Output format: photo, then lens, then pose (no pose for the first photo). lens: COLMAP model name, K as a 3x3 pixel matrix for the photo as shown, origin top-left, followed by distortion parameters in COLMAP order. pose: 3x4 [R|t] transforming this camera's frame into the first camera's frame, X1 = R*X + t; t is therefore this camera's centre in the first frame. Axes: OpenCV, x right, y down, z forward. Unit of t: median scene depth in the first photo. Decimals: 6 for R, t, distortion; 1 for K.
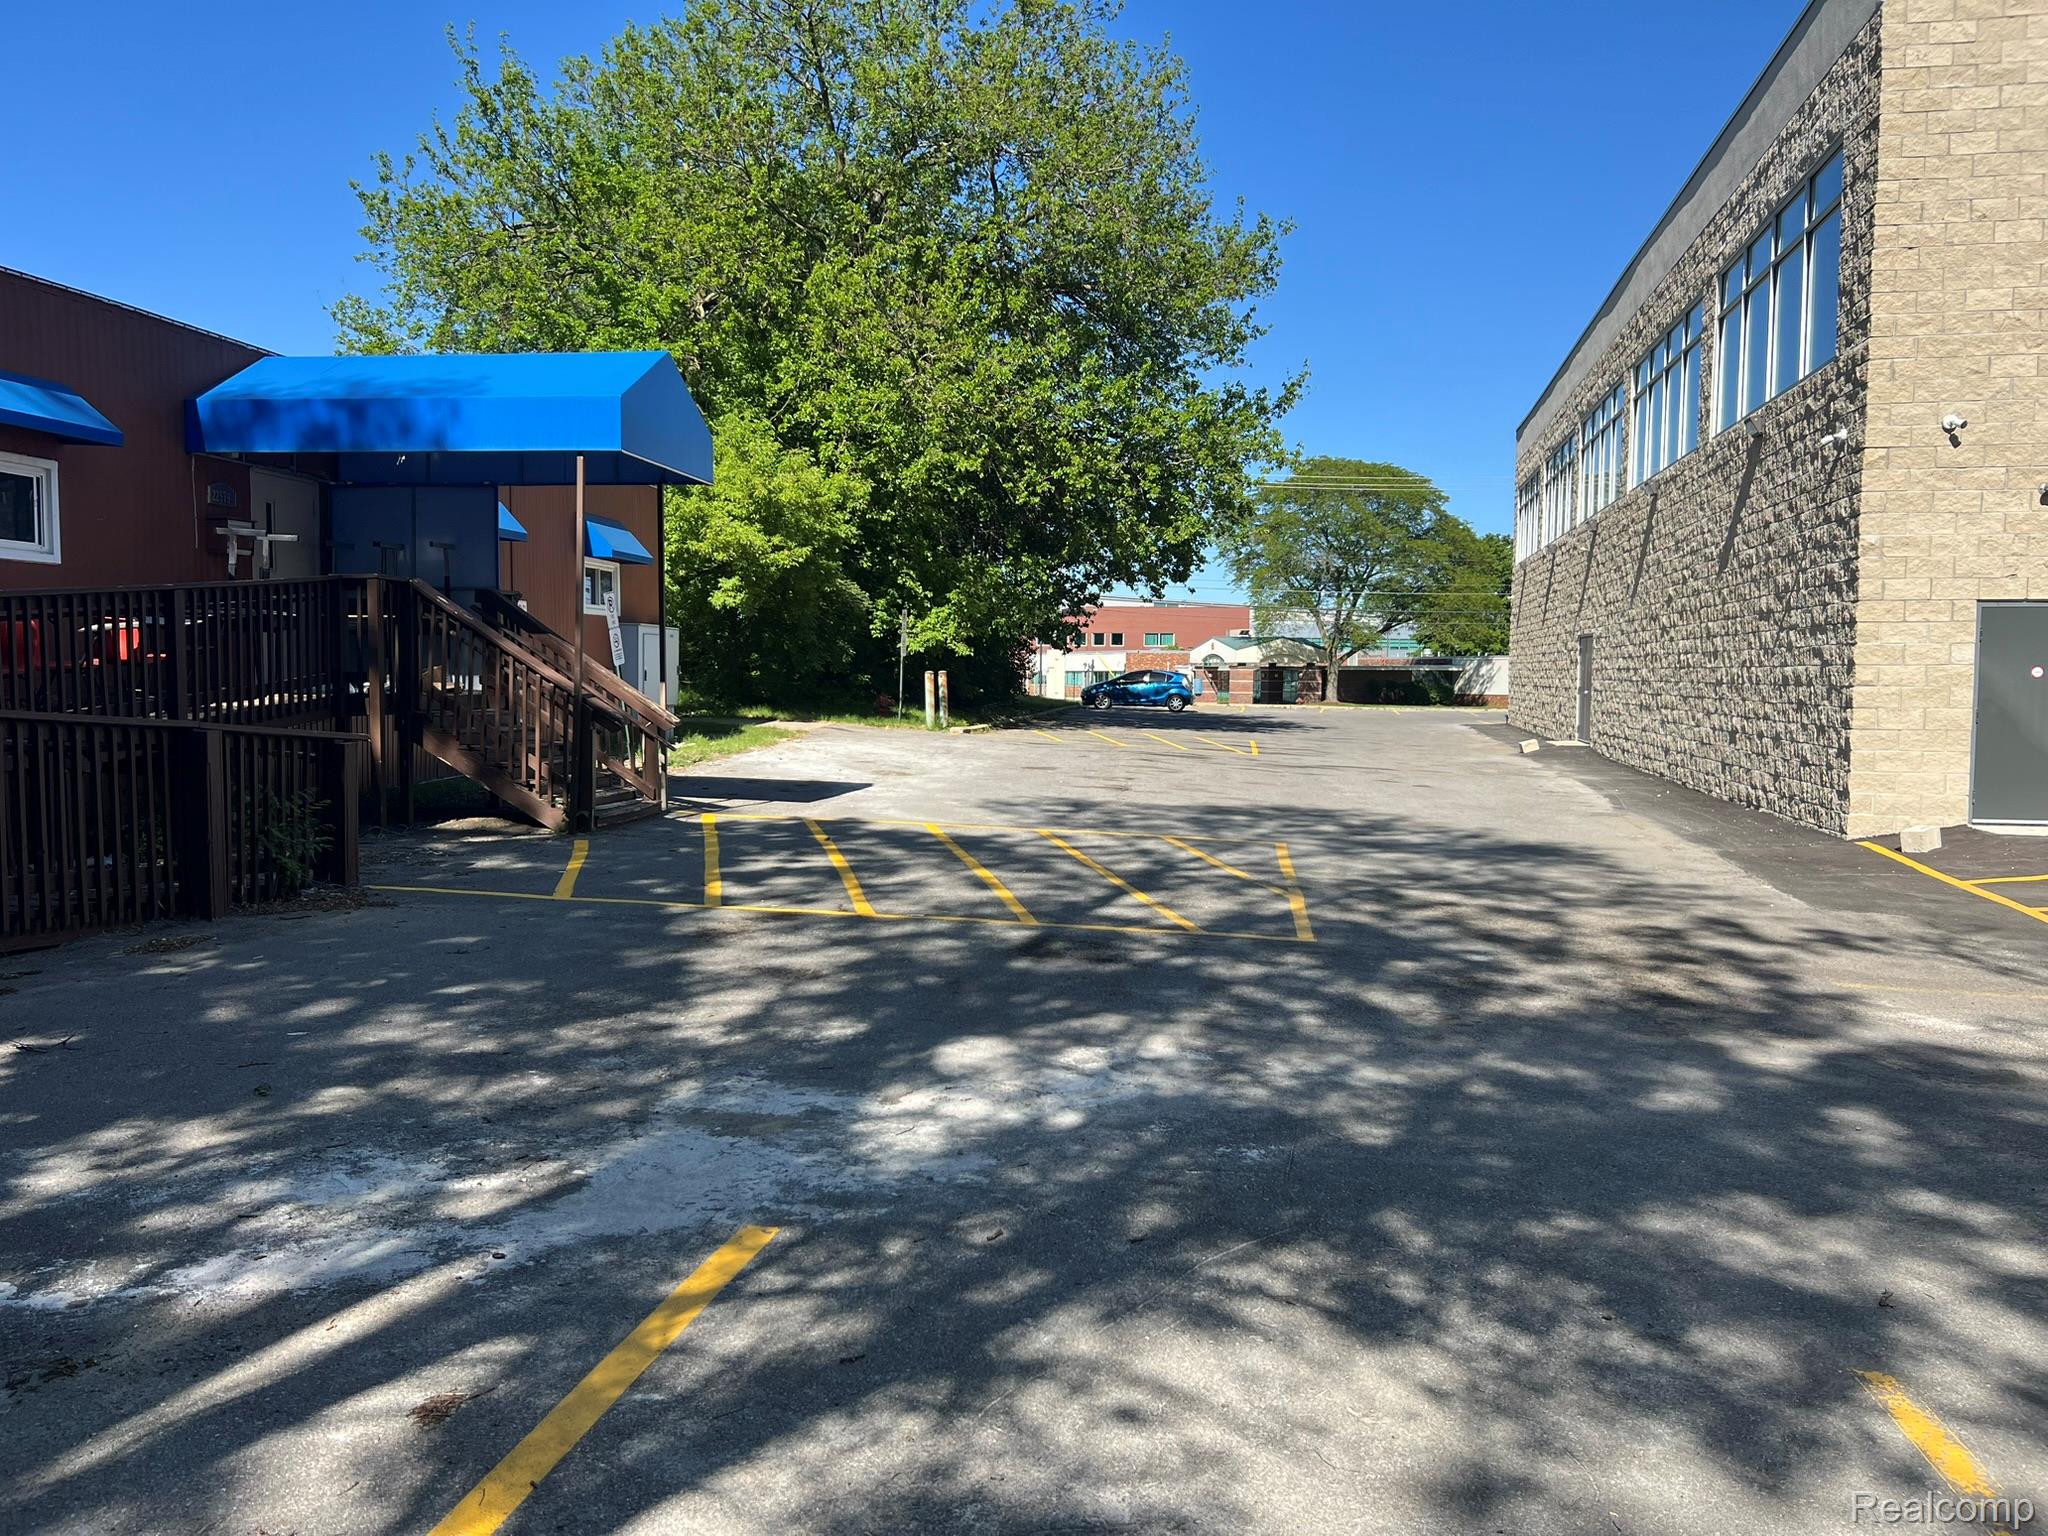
lens RADIAL K [[1536.1, 0, 1009.9], [0, 1536.1, 762.8], [0, 0, 1]] dist [0.049448, -0.051939]
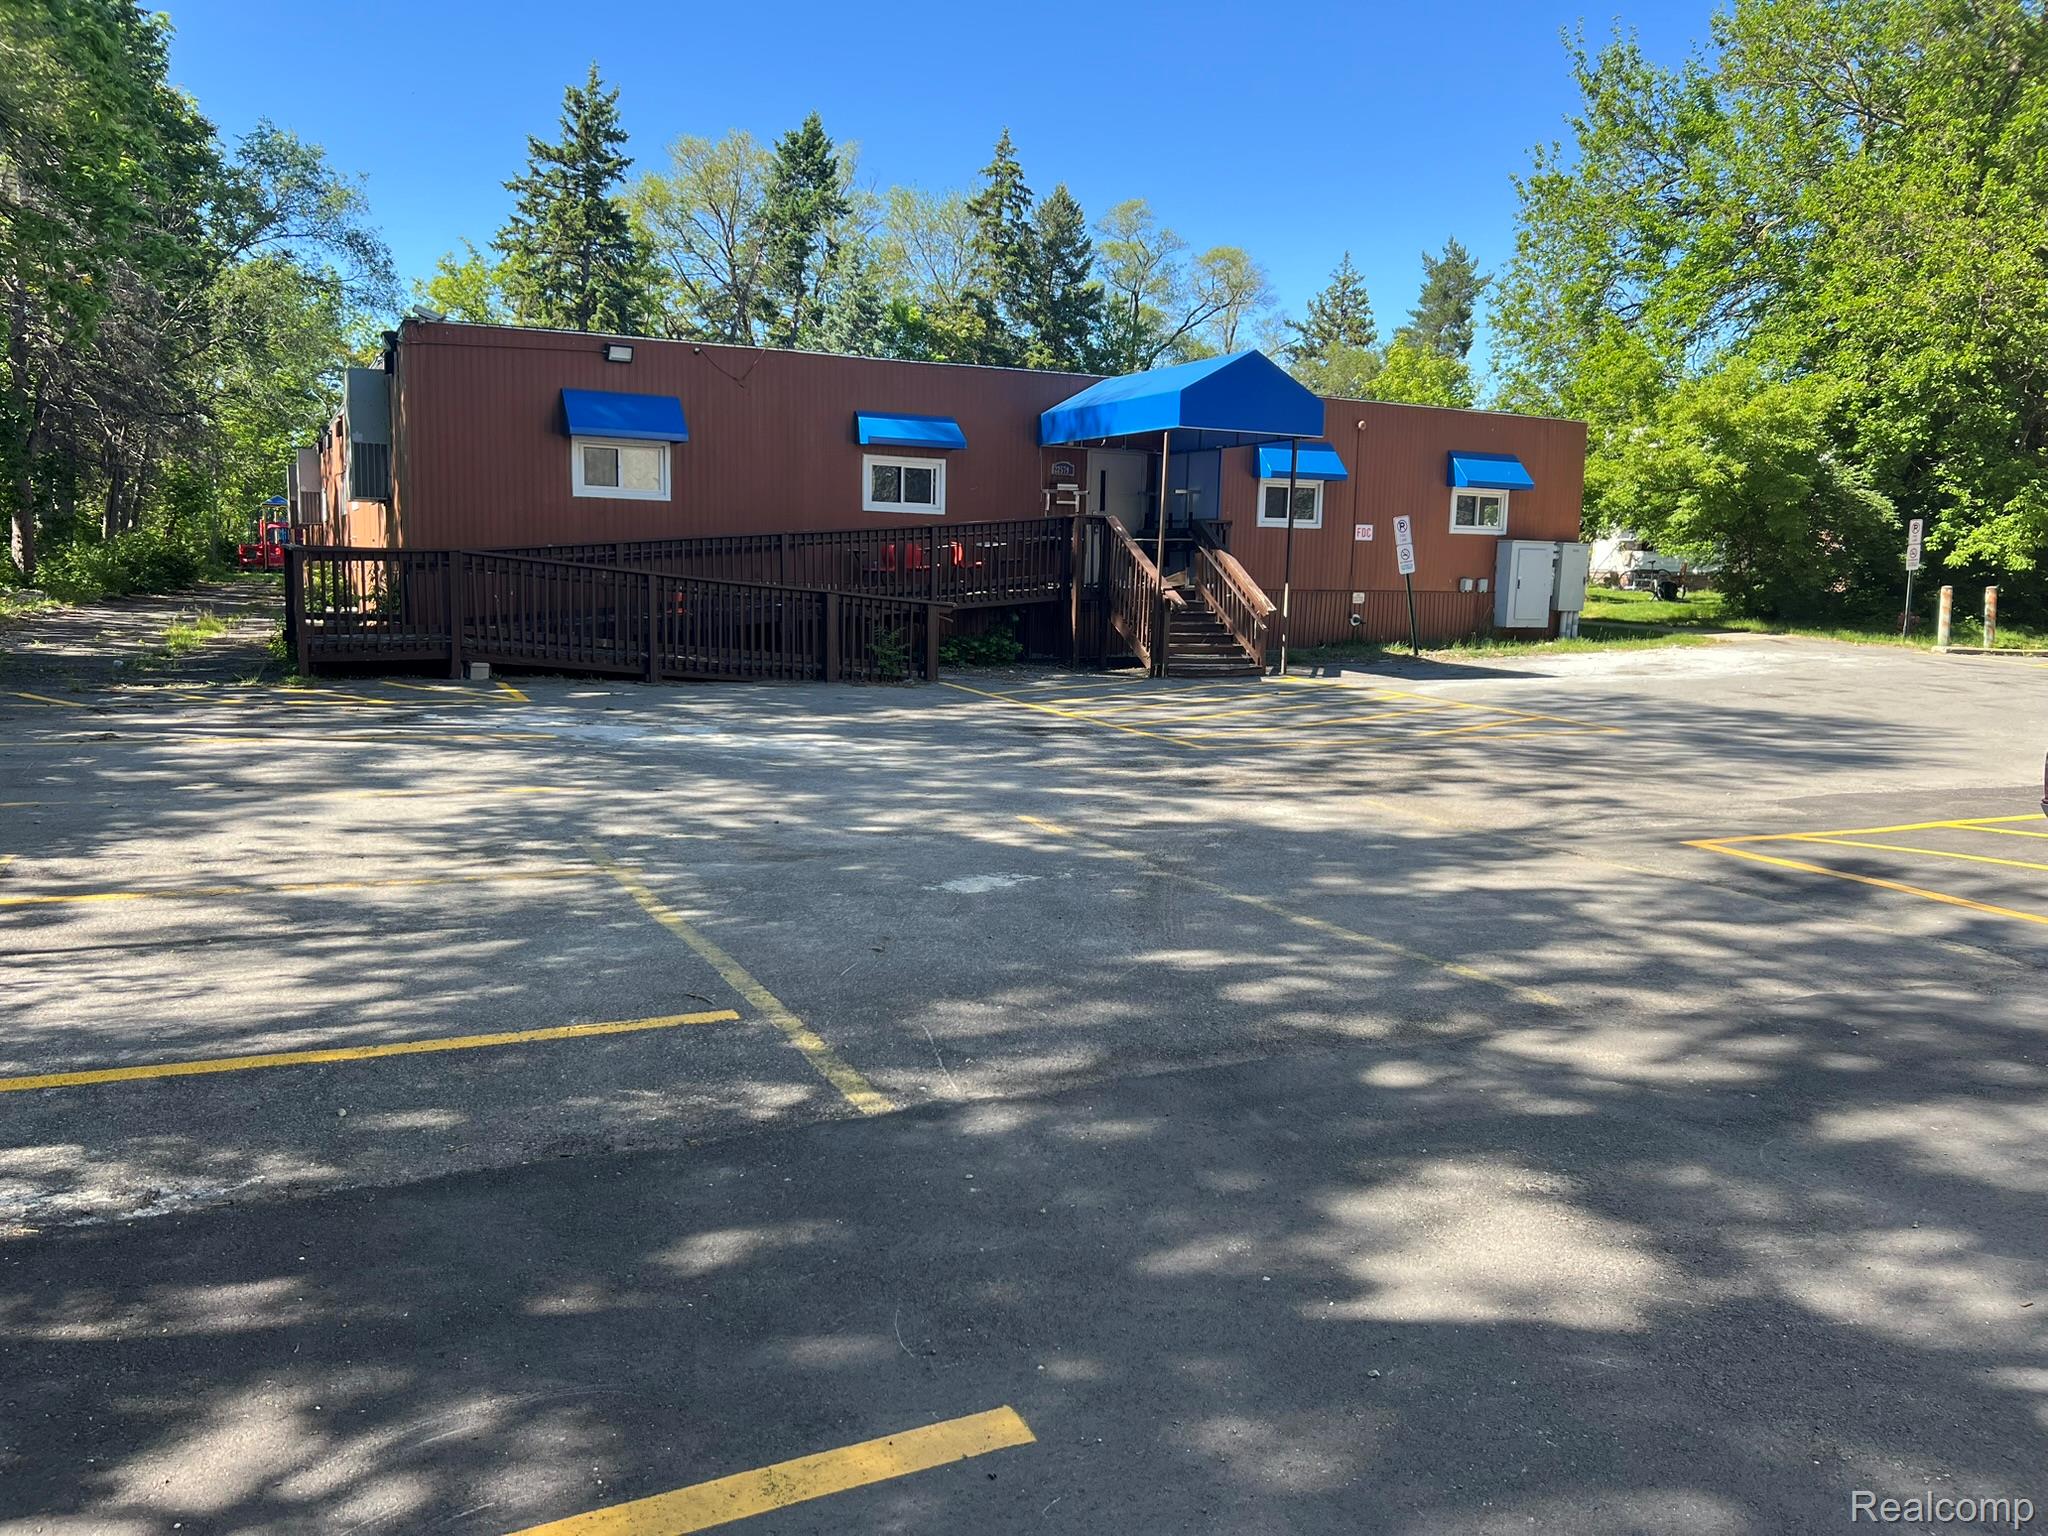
lens RADIAL K [[1536.1, 0, 1032.9], [0, 1536.1, 764.7], [0, 0, 1]] dist [0.049448, -0.051939]
pose [[0.575626, 0.105042, -0.810938, 0.826272], [-0.064470, 0.994458, 0.083050, 0.011631], [0.815168, 0.004475, 0.579208, 0.000600]]
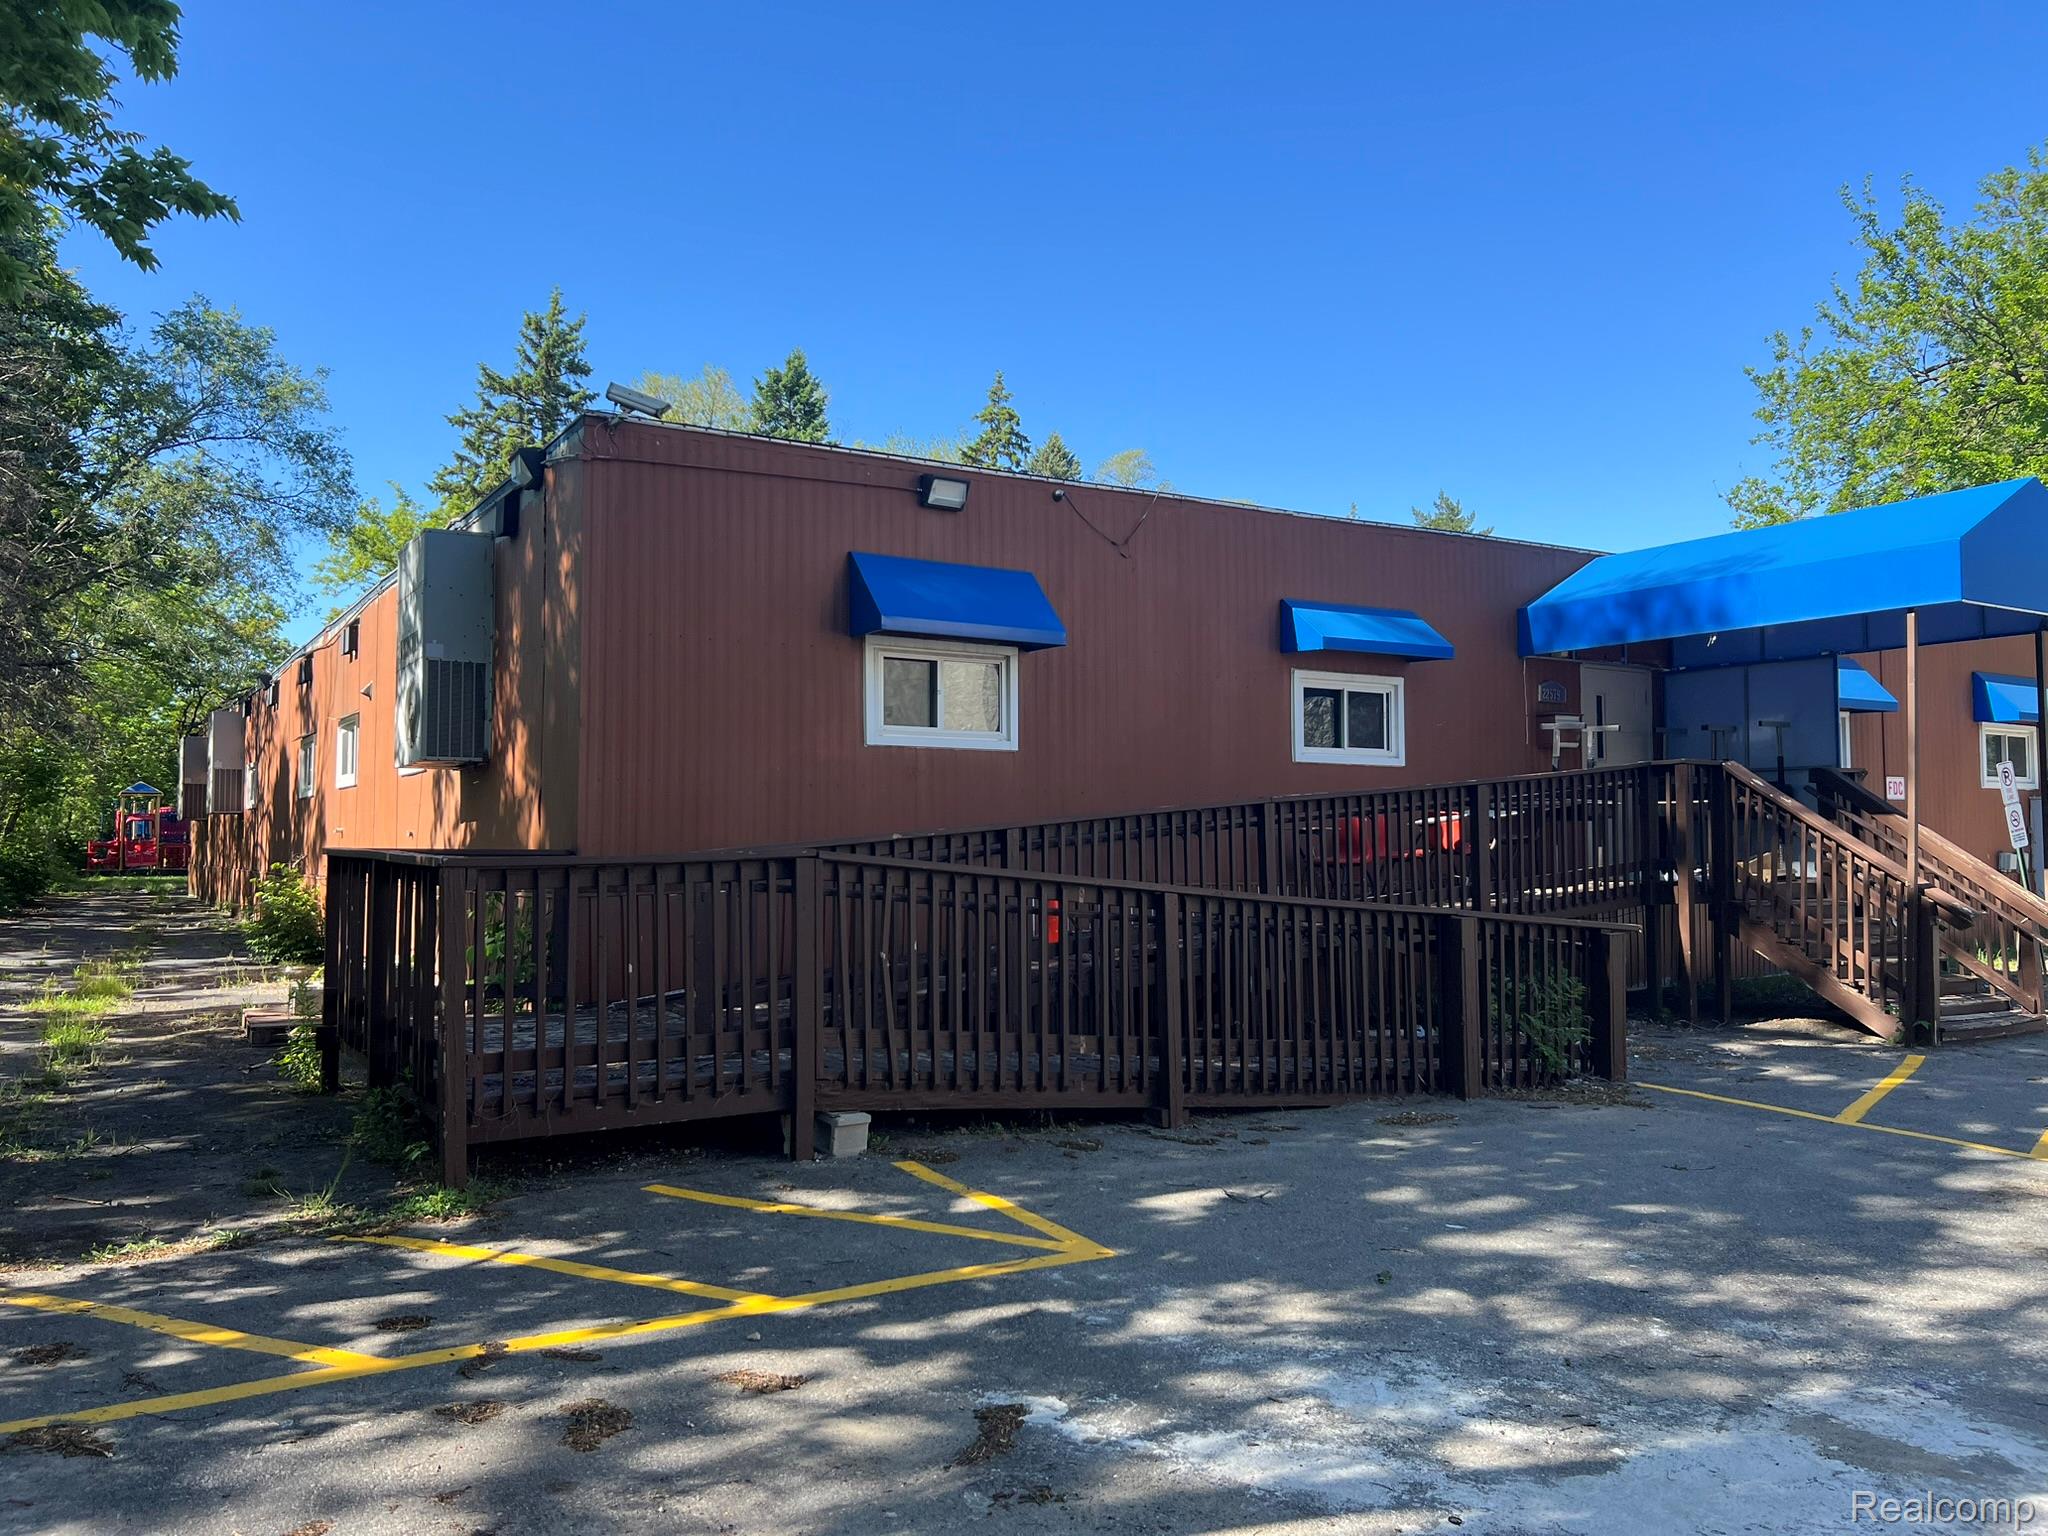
lens RADIAL K [[1536.1, 0, 1023.4], [0, 1536.1, 765.4], [0, 0, 1]] dist [0.049448, -0.051939]
pose [[0.643884, -0.050150, -0.763477, 0.060786], [-0.037671, 0.994562, -0.097099, -0.006434], [0.764195, 0.091282, 0.638493, 0.050165]]
